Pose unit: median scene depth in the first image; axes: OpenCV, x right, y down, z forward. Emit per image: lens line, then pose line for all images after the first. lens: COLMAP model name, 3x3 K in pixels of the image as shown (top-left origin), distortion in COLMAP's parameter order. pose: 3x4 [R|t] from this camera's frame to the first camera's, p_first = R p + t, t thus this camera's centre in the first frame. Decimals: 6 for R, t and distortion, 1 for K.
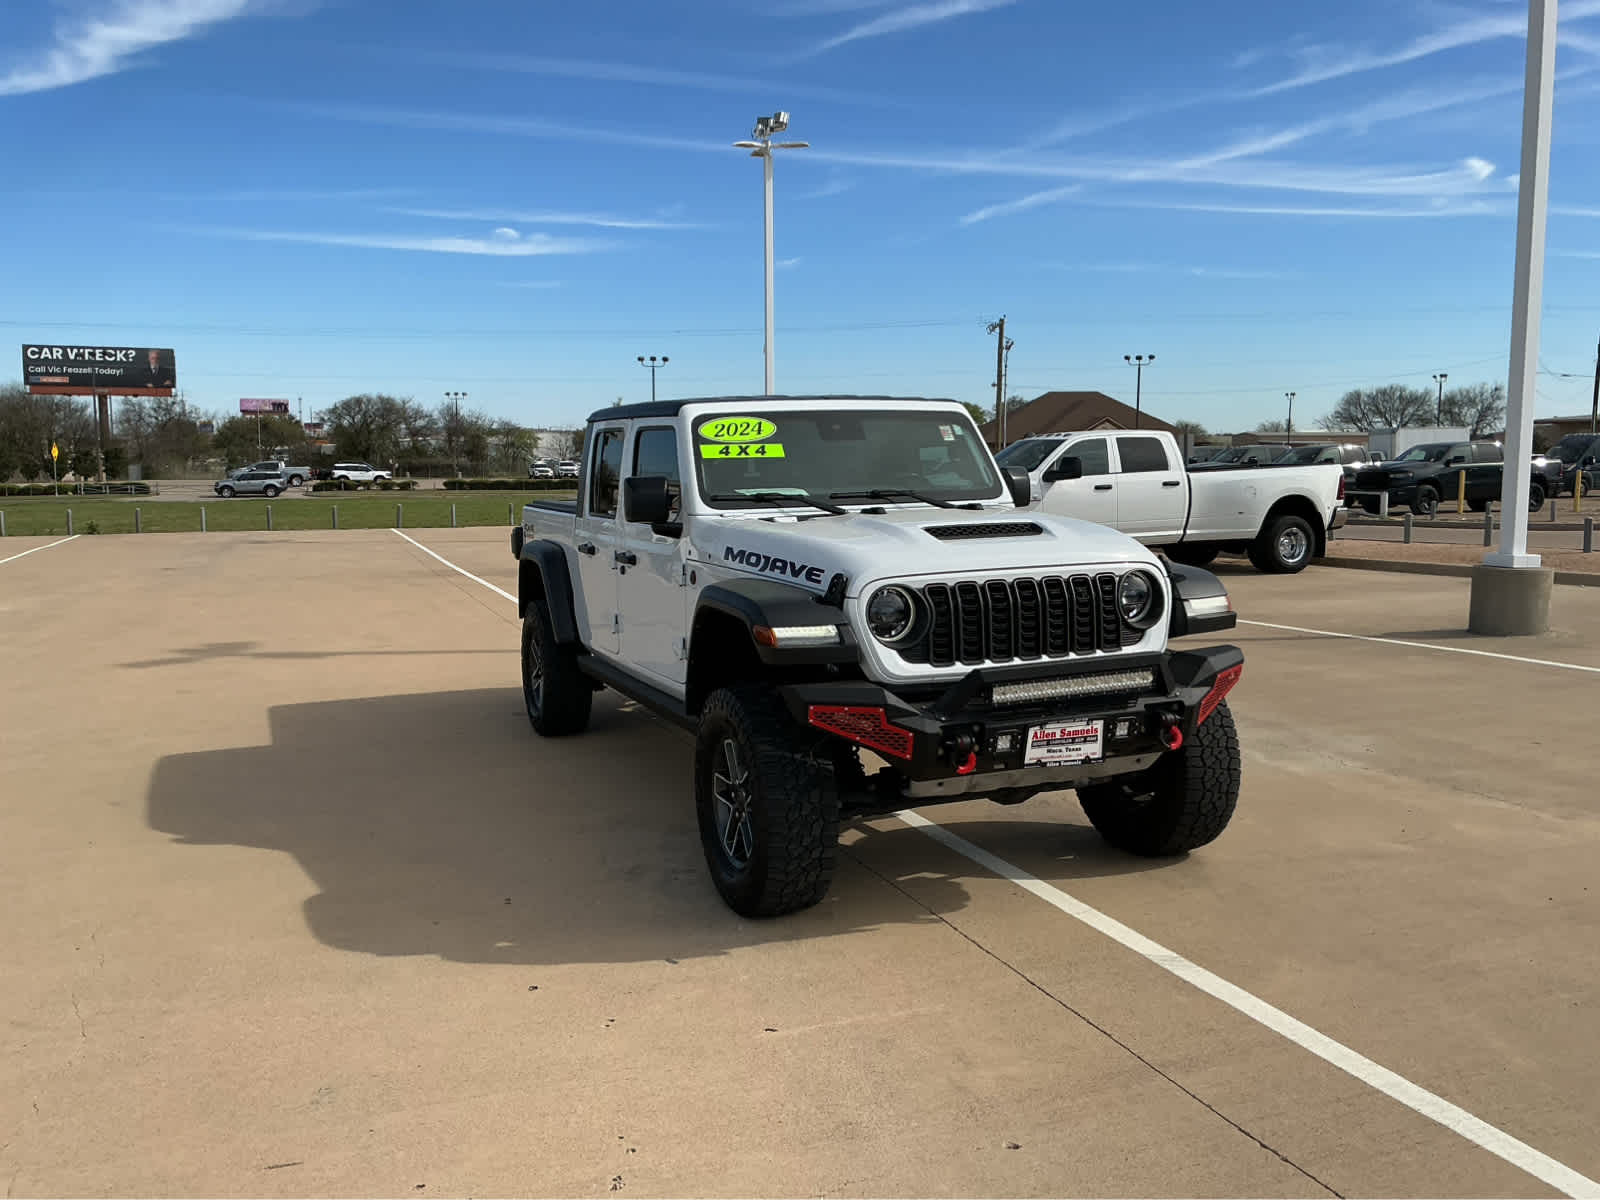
lens RADIAL K [[1323.8, 0, 800.0], [0, 1323.8, 600.0], [0, 0, 1]] dist [0.074132, -0.149744]
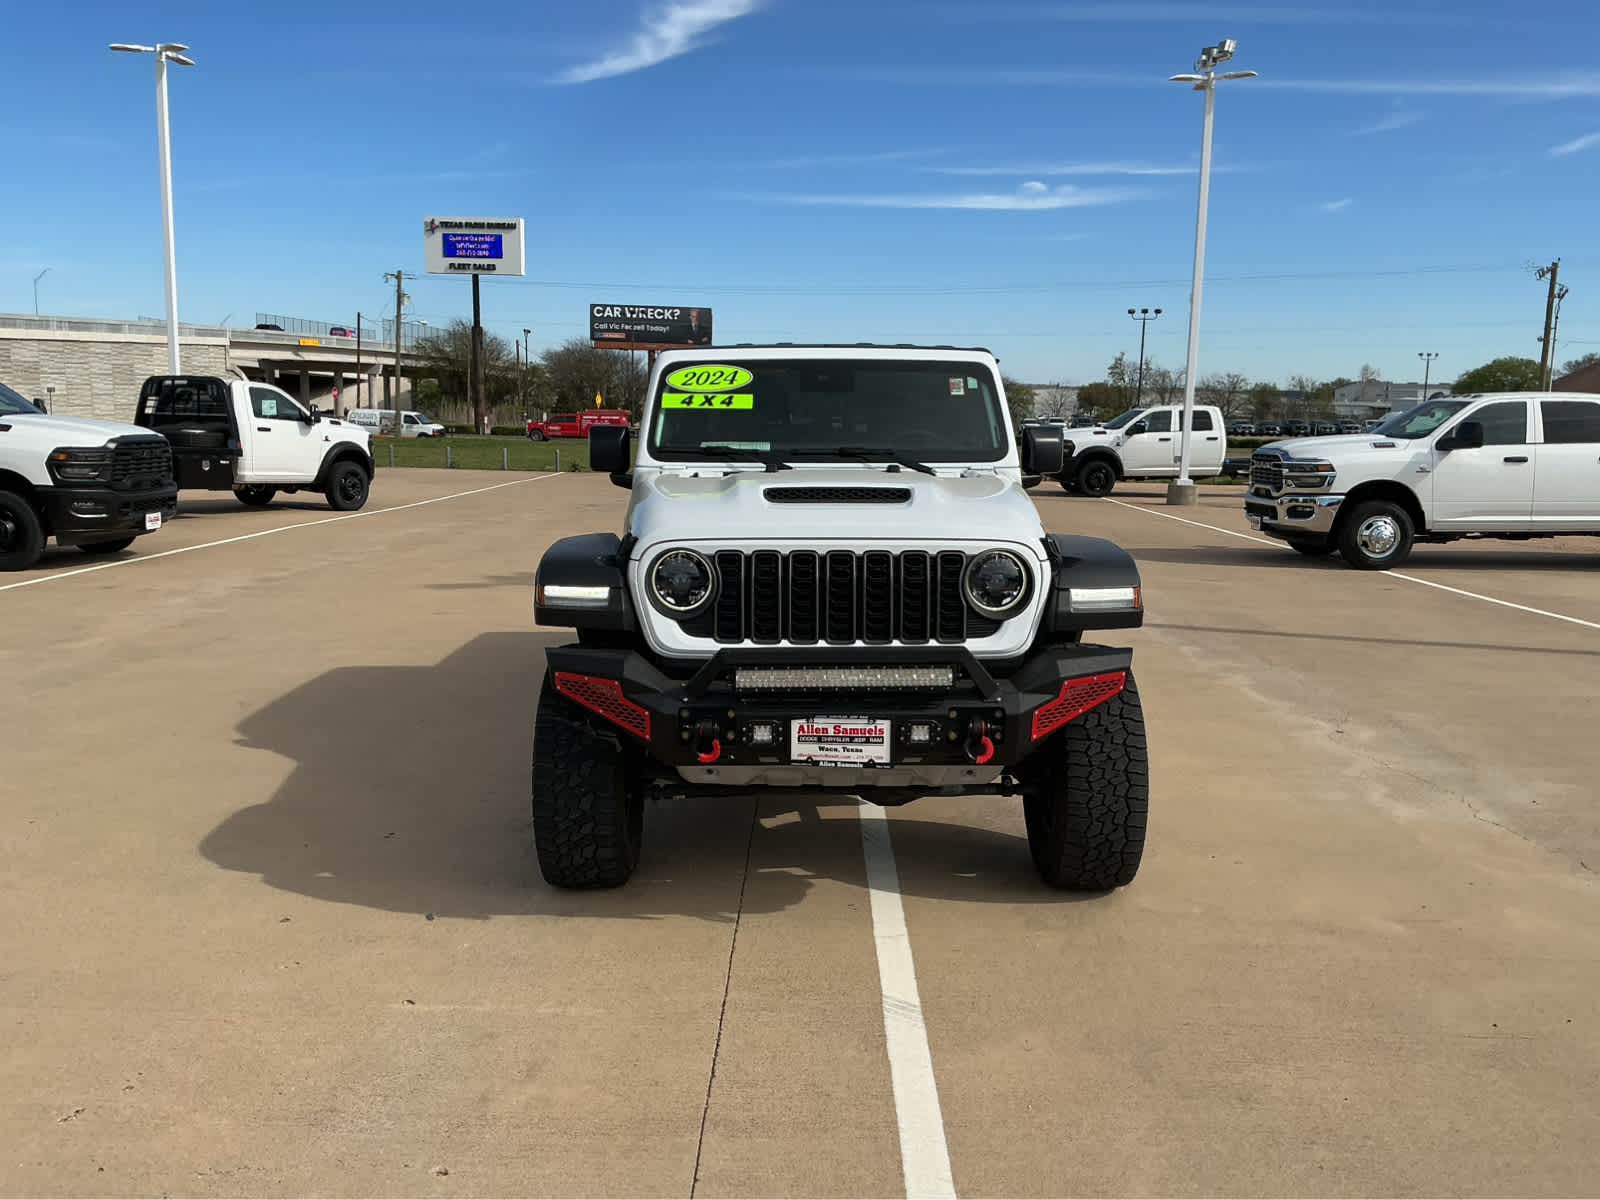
lens RADIAL K [[1323.8, 0, 800.0], [0, 1323.8, 600.0], [0, 0, 1]] dist [0.074132, -0.149744]
pose [[0.928286, 0.073006, -0.364630, 0.369128], [-0.061168, 0.997160, 0.043929, -0.016343], [0.366801, -0.018475, 0.930116, 0.139461]]
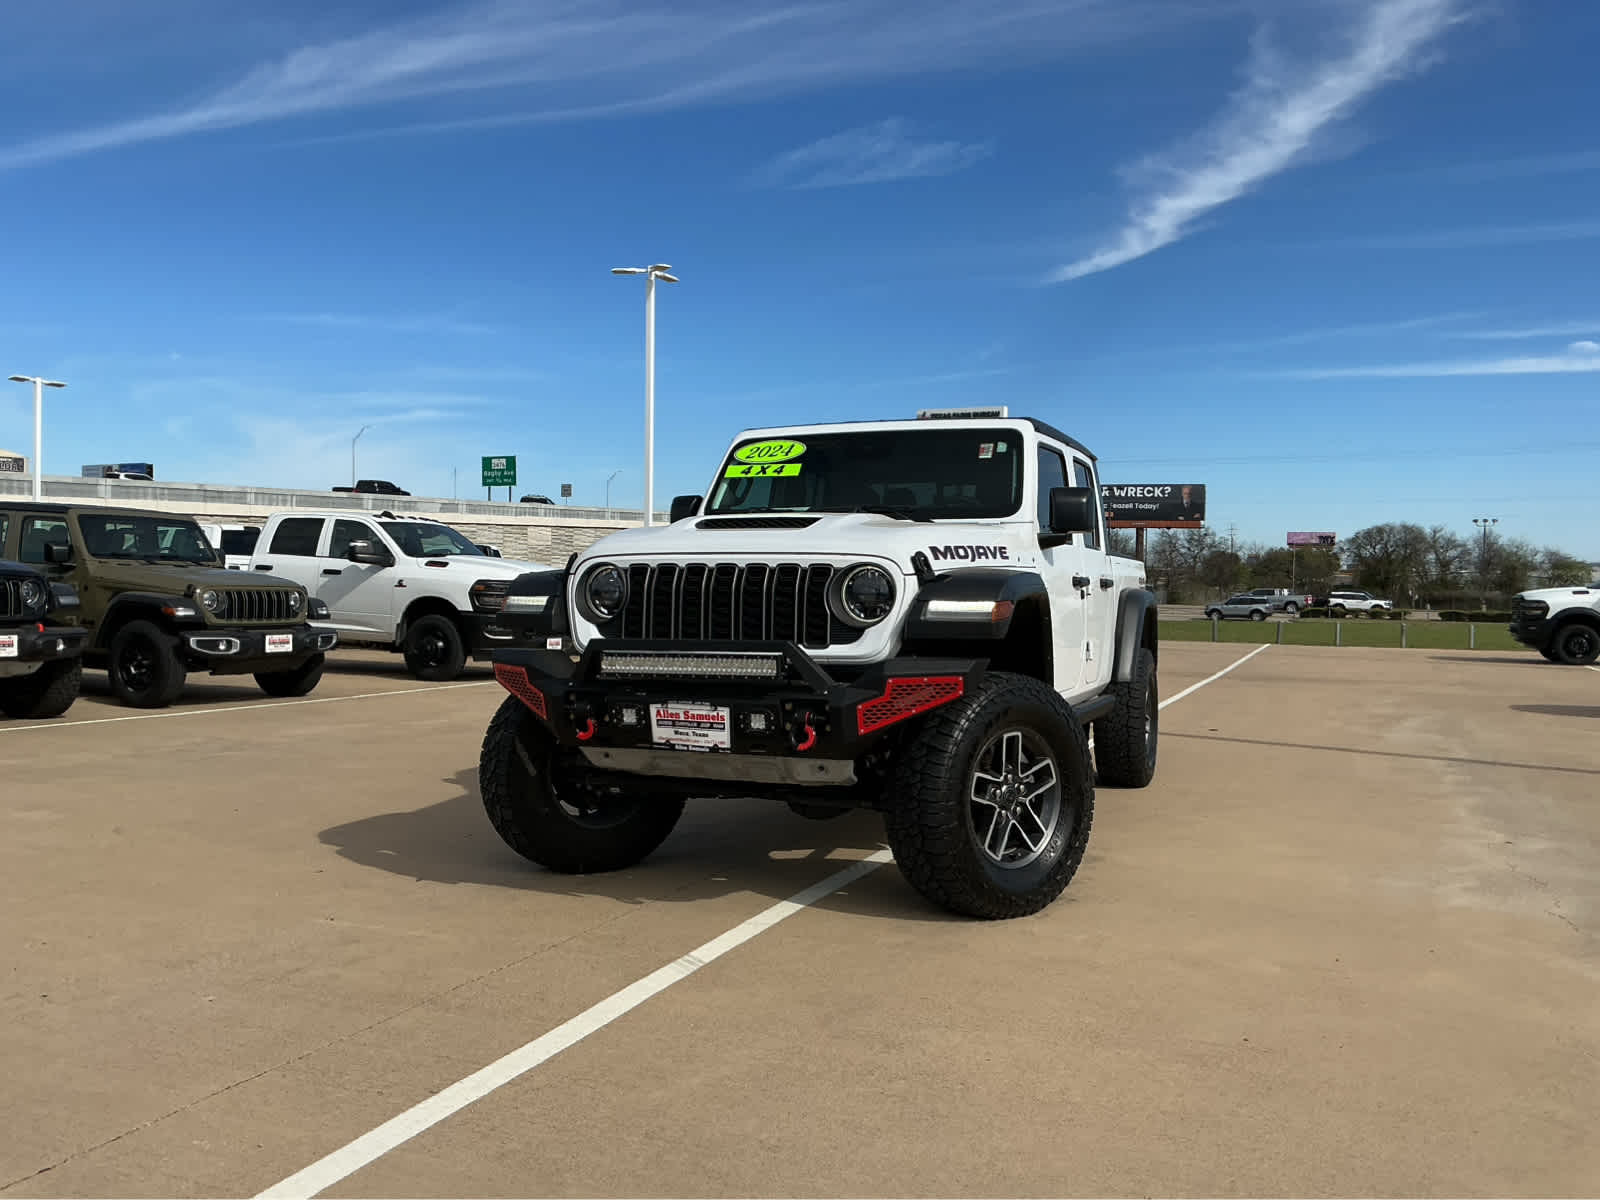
lens RADIAL K [[1335.9, 0, 805.3], [0, 1335.9, 587.6], [0, 0, 1]] dist [0.068553, -0.173305]
pose [[0.728966, 0.018967, -0.684287, 0.703120], [-0.094140, 0.992896, -0.072765, 0.053615], [0.678045, 0.117462, 0.725574, 0.258360]]
